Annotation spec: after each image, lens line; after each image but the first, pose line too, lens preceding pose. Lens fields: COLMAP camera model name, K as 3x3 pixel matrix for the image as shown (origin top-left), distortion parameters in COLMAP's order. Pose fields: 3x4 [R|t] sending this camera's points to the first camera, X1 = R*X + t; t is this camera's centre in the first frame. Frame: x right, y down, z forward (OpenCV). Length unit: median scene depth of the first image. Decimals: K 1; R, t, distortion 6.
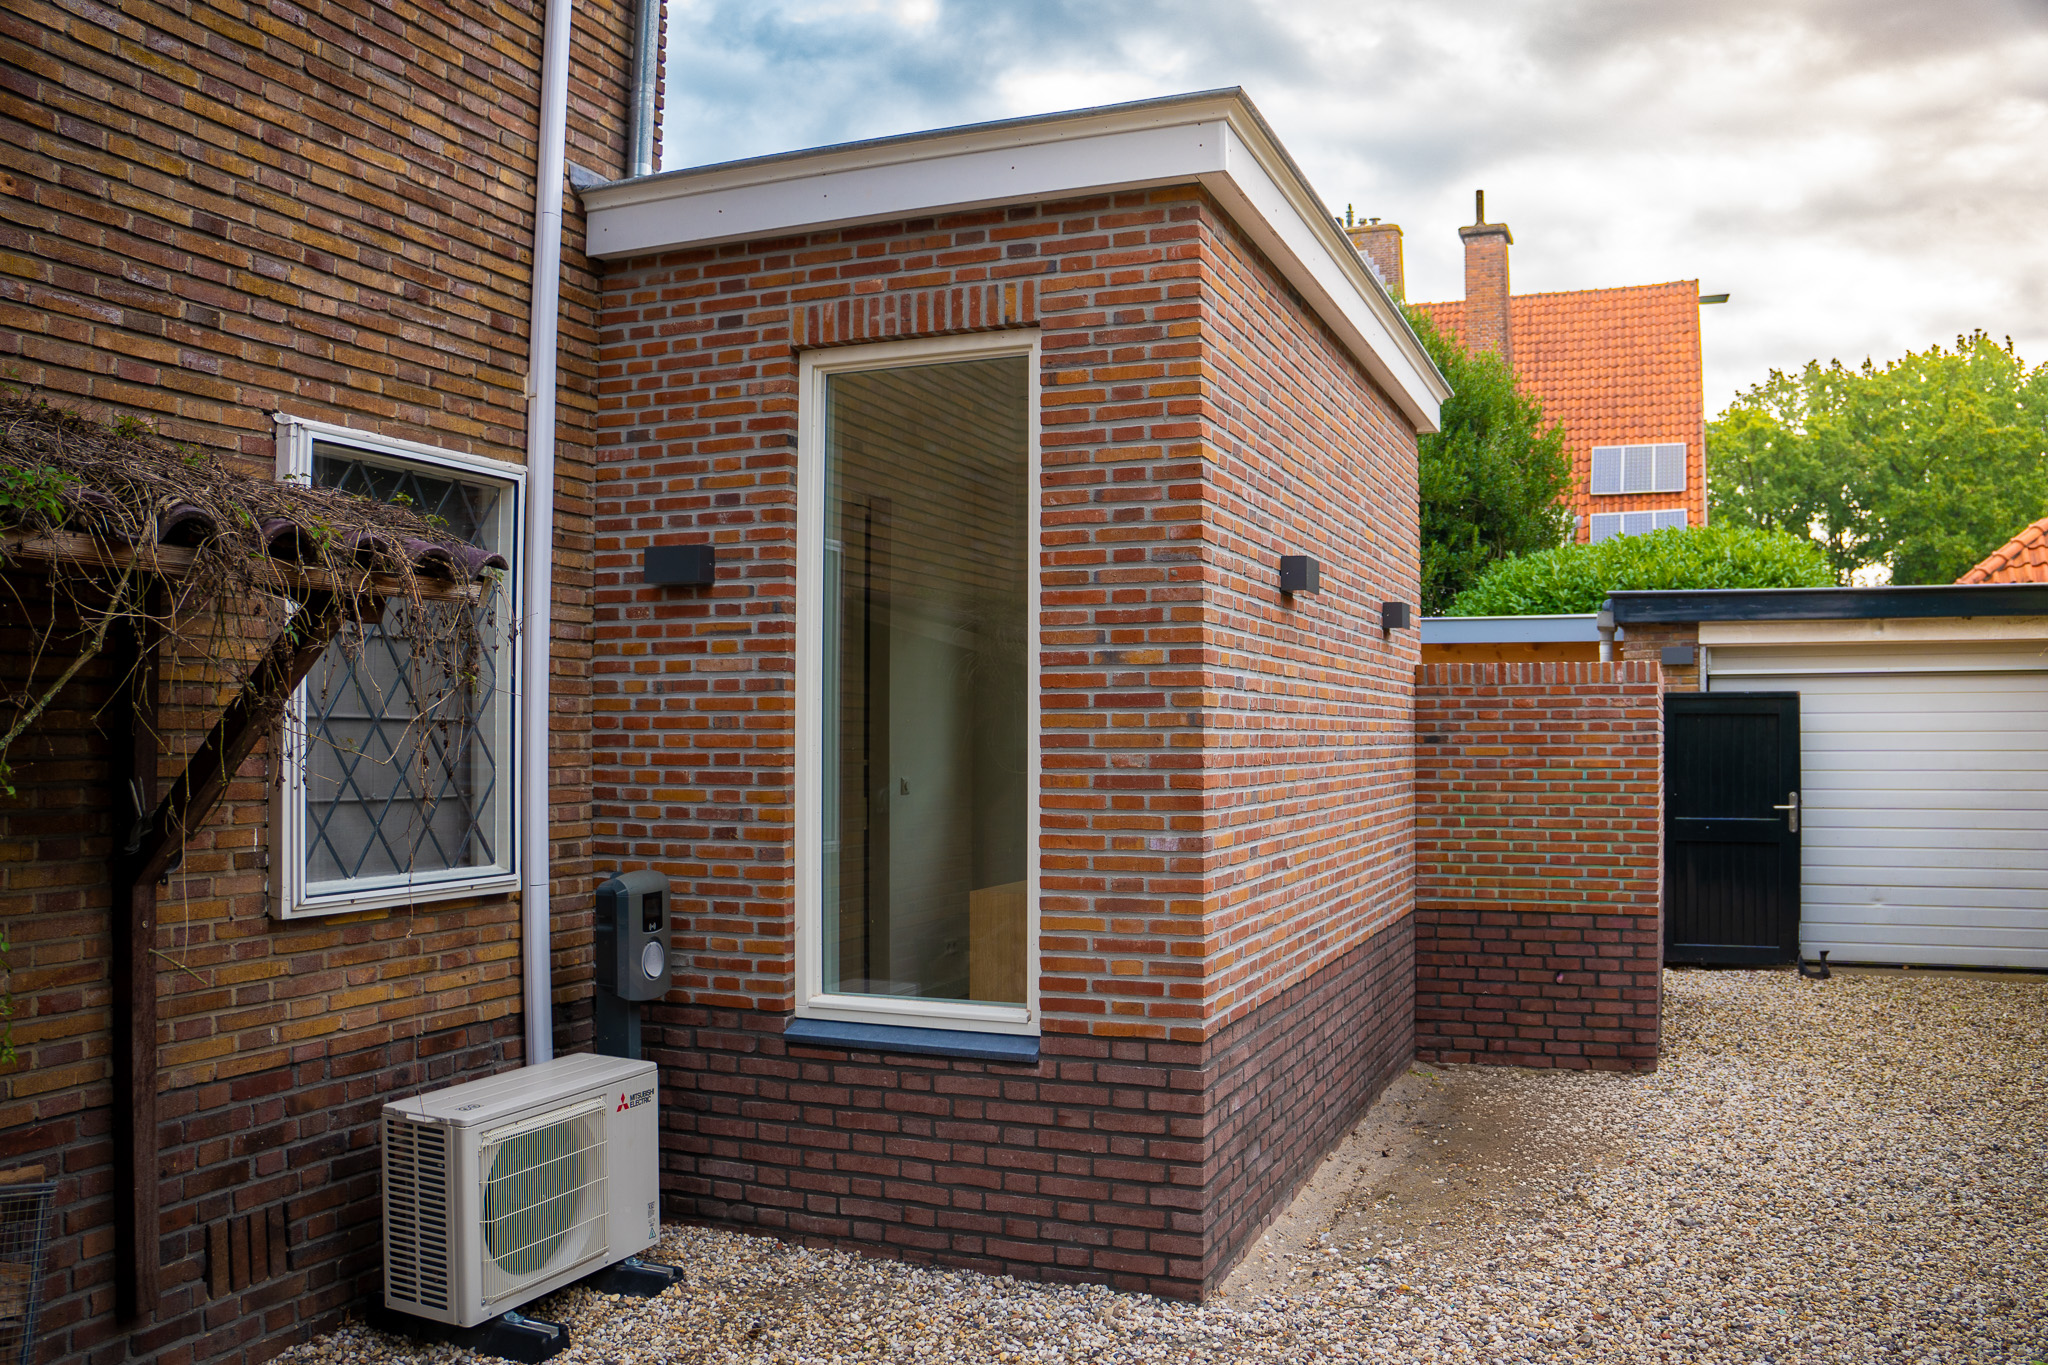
lens RADIAL K [[1648.8, 0, 1024.0], [0, 1648.8, 682.5], [0, 0, 1]] dist [-0.081174, 0.004124]
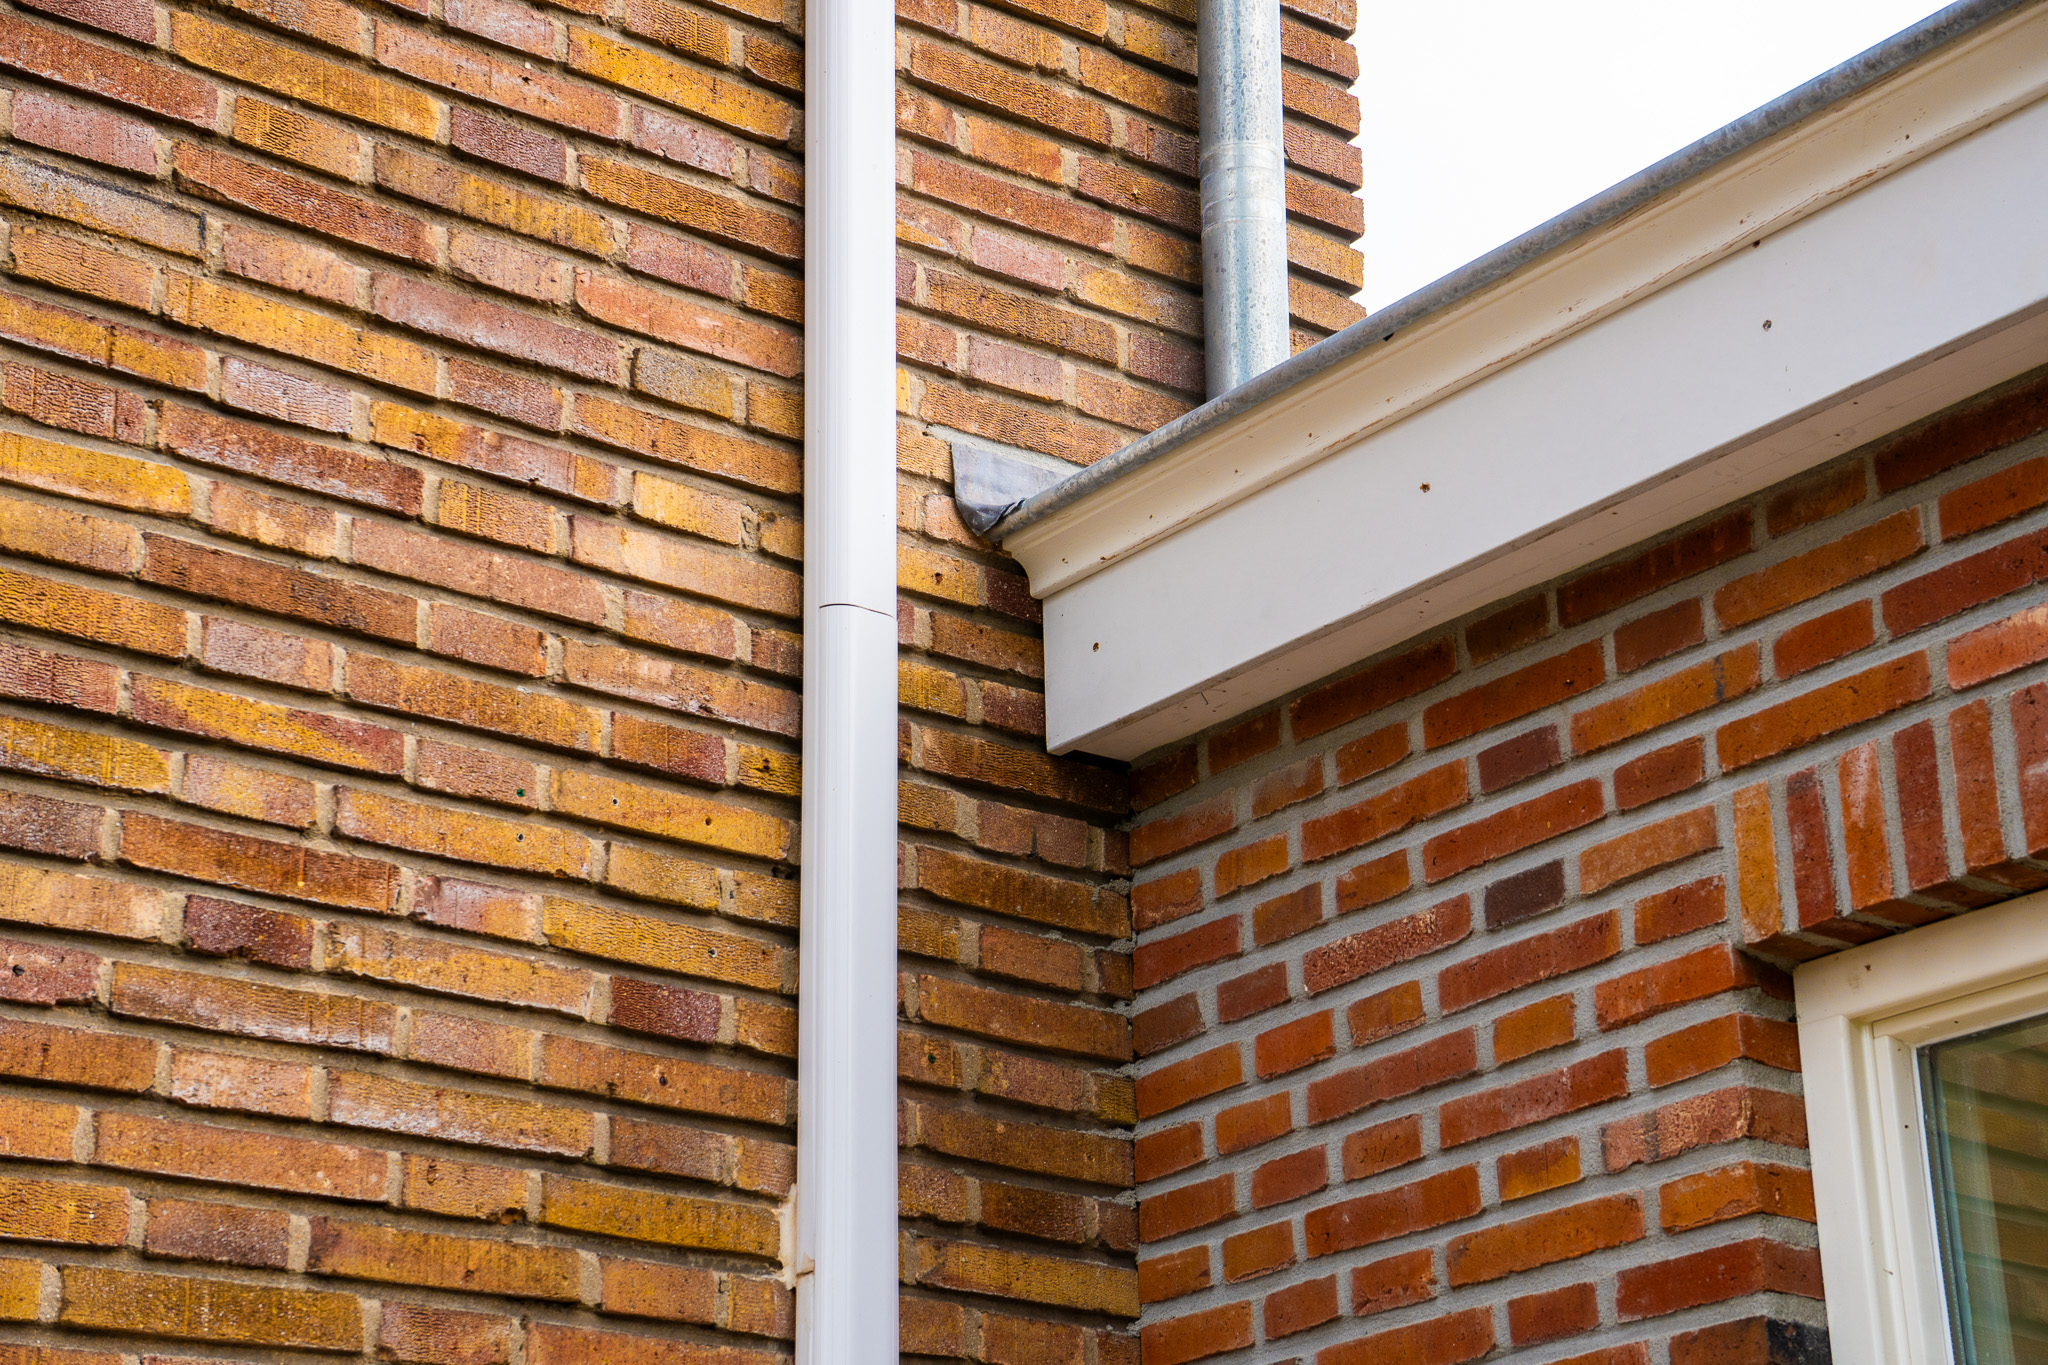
lens RADIAL K [[4412.3, 0, 1024.0], [0, 4412.3, 682.5], [0, 0, 1]] dist [0.595779, 0.423262]
pose [[0.866650, -0.184106, -0.463705, 0.083286], [0.024741, 0.944140, -0.328615, -0.026022], [0.498302, 0.273322, 0.822794, 0.389882]]
